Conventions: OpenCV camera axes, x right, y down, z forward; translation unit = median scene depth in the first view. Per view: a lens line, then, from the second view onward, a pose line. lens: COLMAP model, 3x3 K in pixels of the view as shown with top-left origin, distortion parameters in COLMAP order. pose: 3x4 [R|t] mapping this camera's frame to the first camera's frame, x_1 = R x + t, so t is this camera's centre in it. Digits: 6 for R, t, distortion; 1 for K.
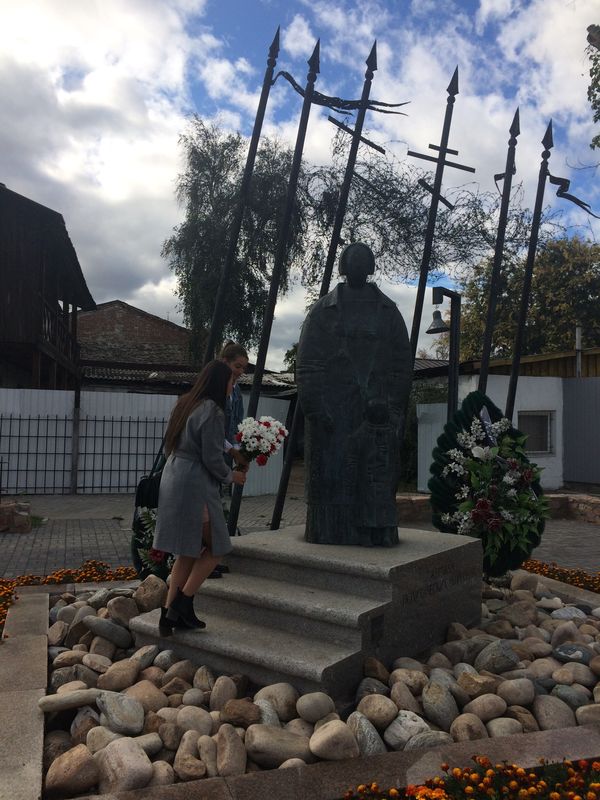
lens RADIAL K [[684.6, 0, 300.0], [0, 684.6, 400.0], [0, 0, 1]] dist [0.060964, -0.006553]
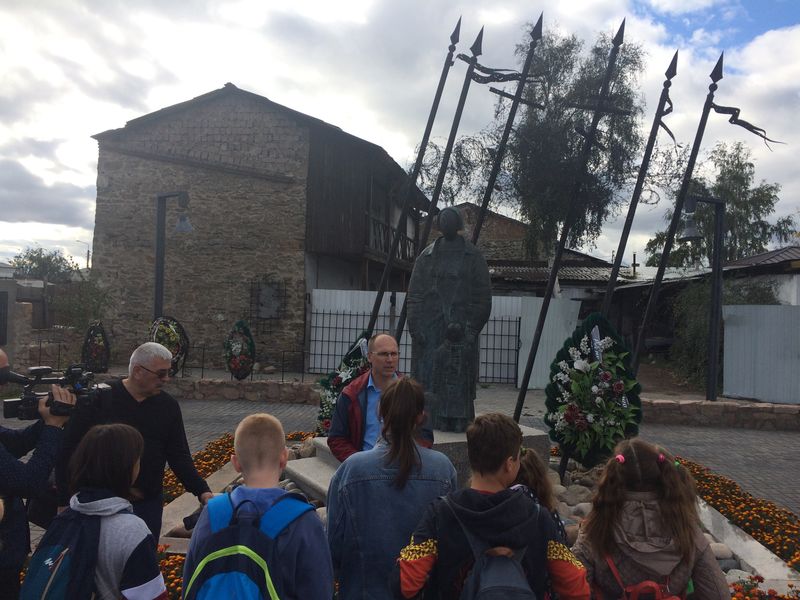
lens RADIAL K [[684.6, 0, 400.0], [0, 684.6, 300.0], [0, 0, 1]] dist [0.060964, -0.006553]
pose [[0.912688, 0.010281, -0.408528, 0.394689], [-0.002136, 0.999790, 0.020389, -0.052839], [0.408651, -0.017736, 0.912518, -0.197008]]
